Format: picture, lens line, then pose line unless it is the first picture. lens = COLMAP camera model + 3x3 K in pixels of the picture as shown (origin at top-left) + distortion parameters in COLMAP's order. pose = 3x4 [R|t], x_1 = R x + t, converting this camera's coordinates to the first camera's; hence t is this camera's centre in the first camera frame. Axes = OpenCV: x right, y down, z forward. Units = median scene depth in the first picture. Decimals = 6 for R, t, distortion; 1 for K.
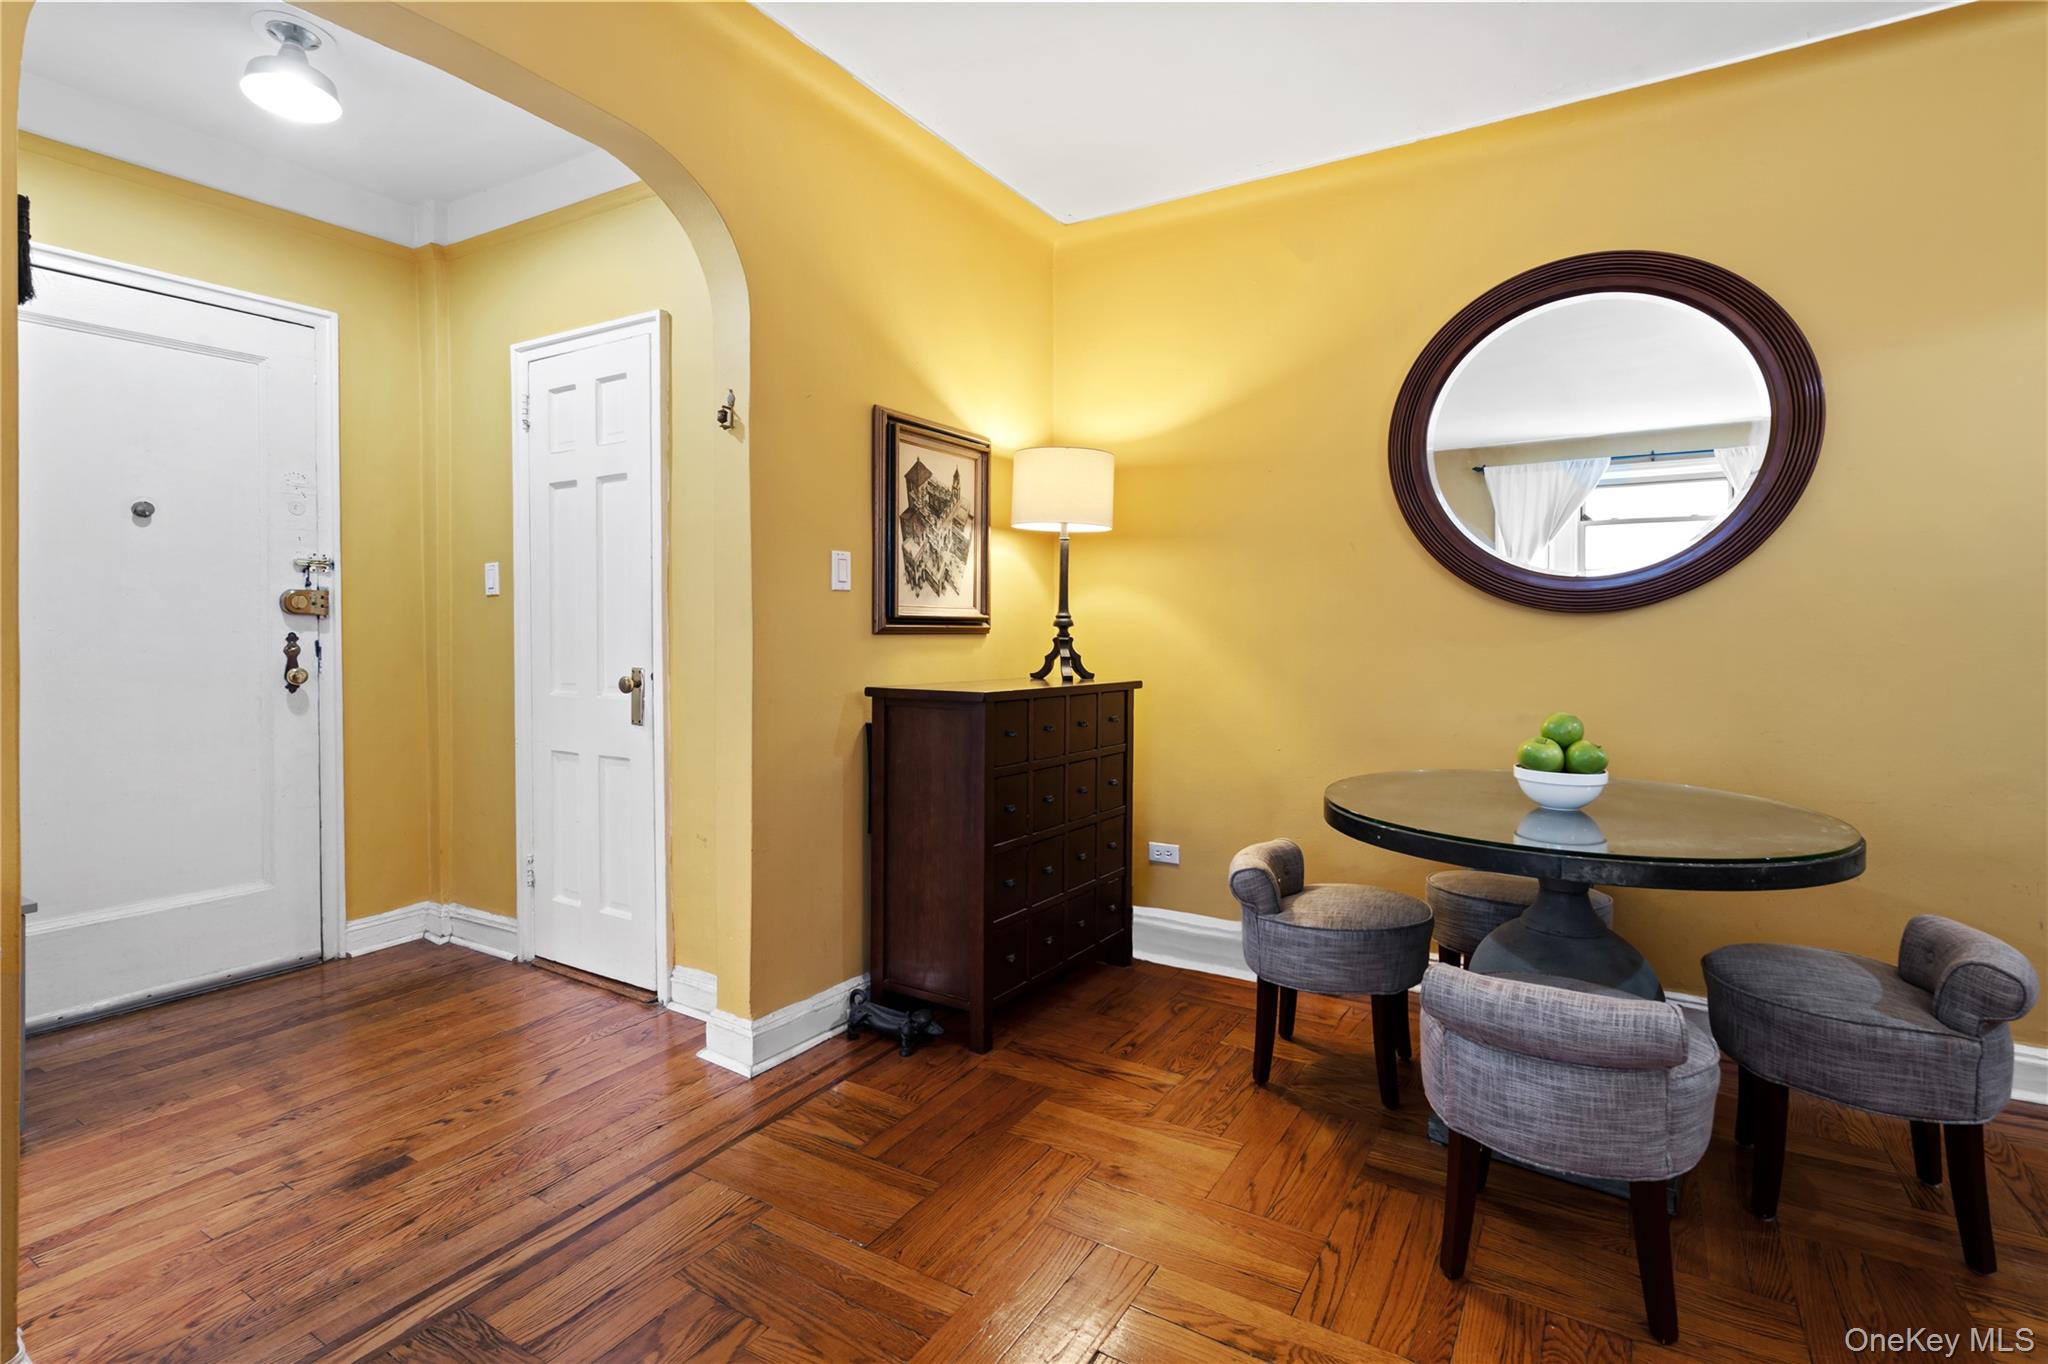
lens RADIAL K [[1009.4, 0, 967.0], [0, 1009.4, 659.2], [0, 0, 1]] dist [-0.003481, 0.001478]
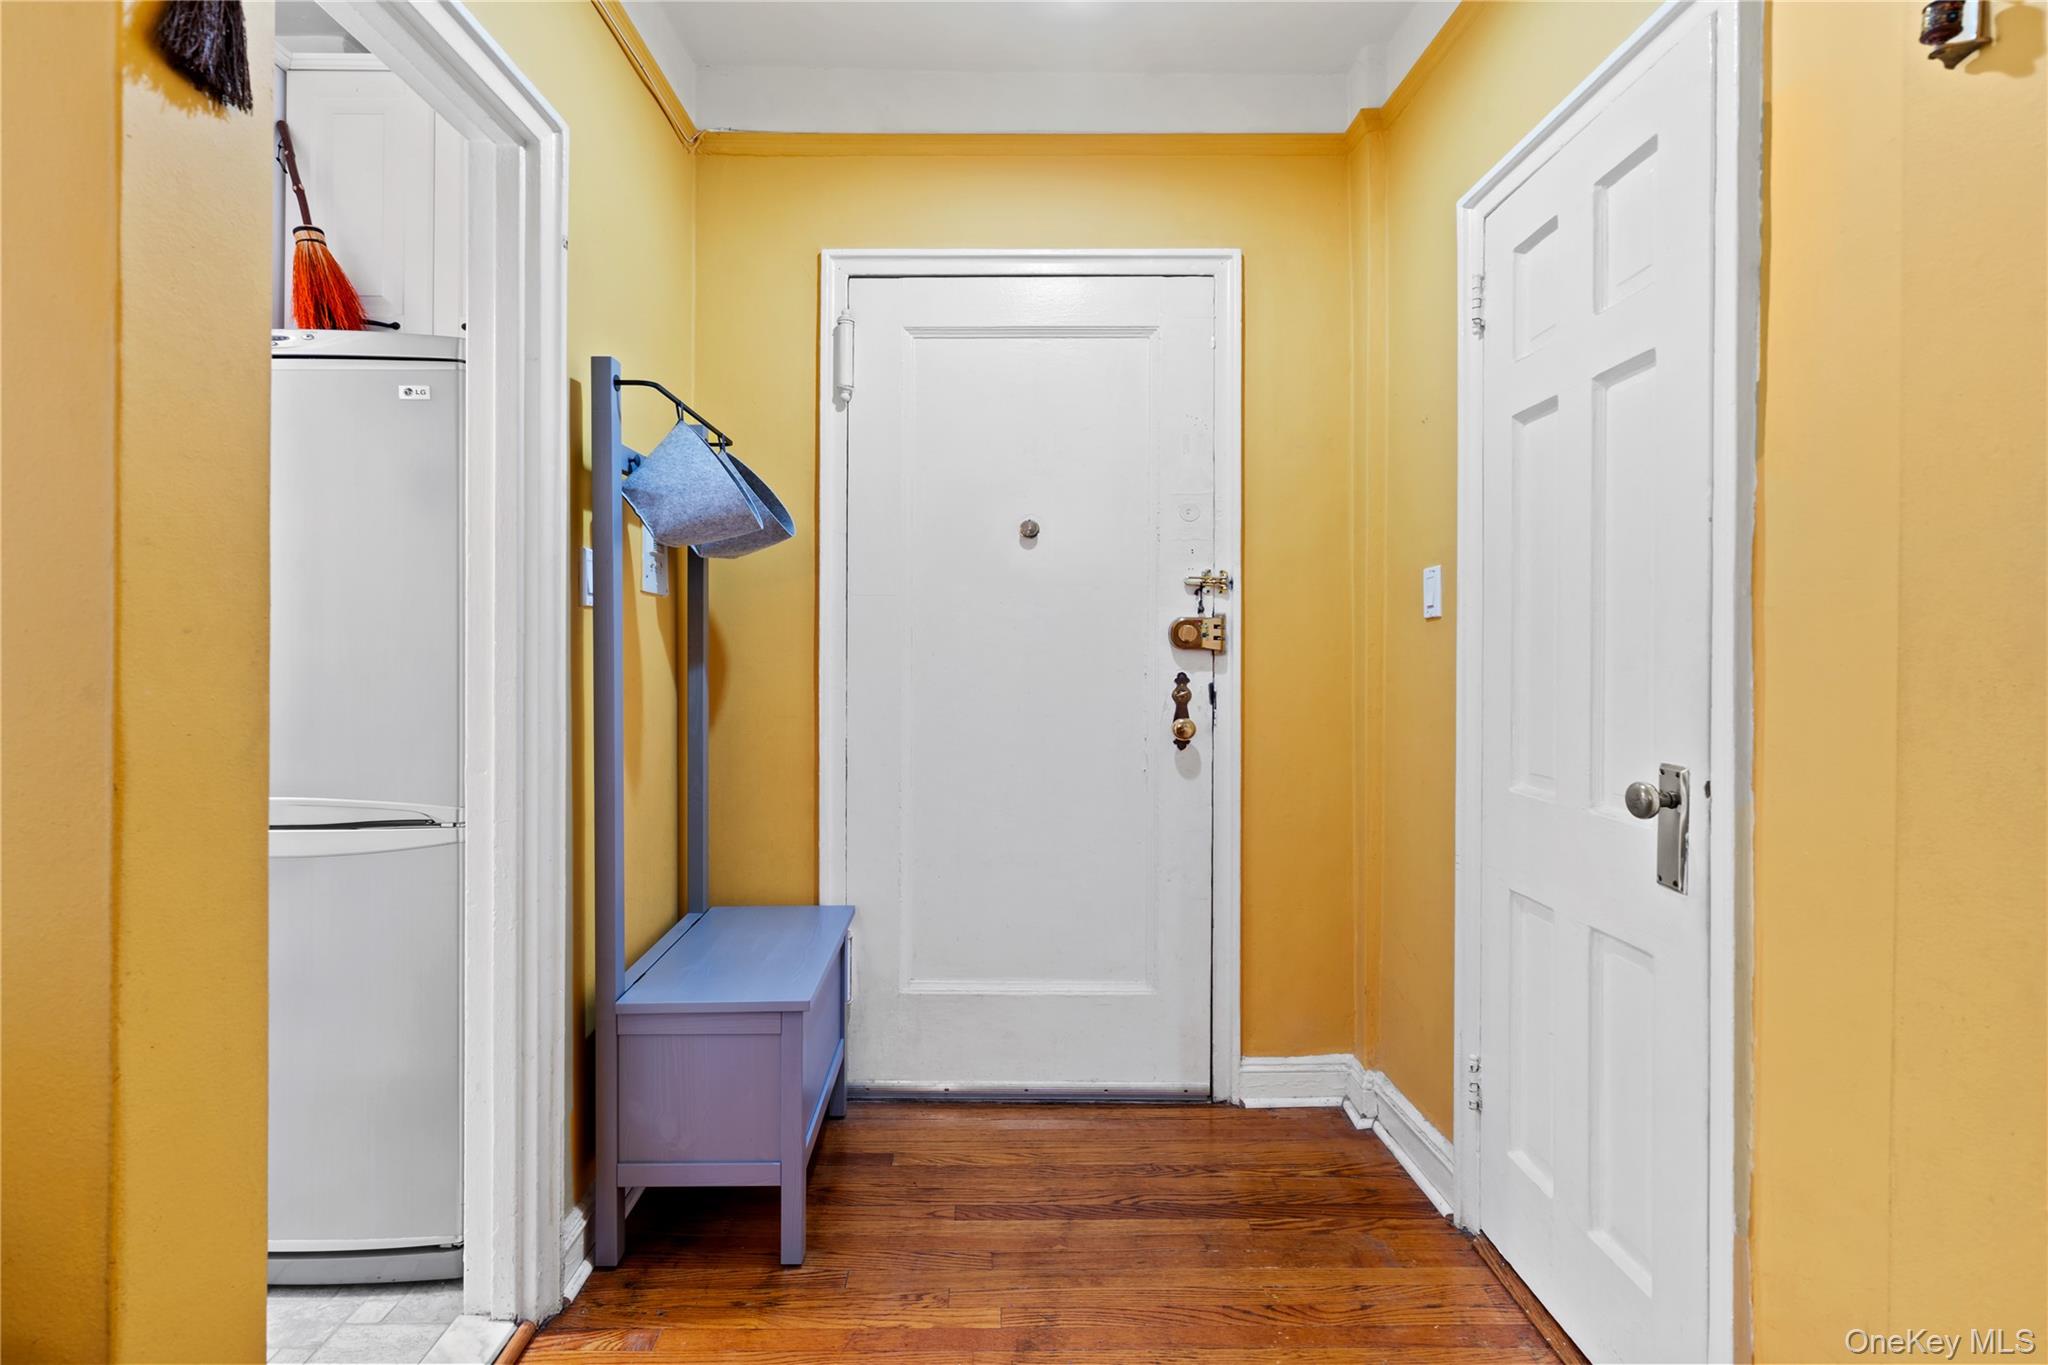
lens RADIAL K [[1009.4, 0, 967.0], [0, 1009.4, 659.7], [0, 0, 1]] dist [-0.003481, 0.001478]
pose [[0.549987, 0.006451, -0.835148, -0.095647], [-0.030898, 0.999443, -0.012628, -0.018750], [0.834601, 0.032750, 0.549880, 0.379792]]
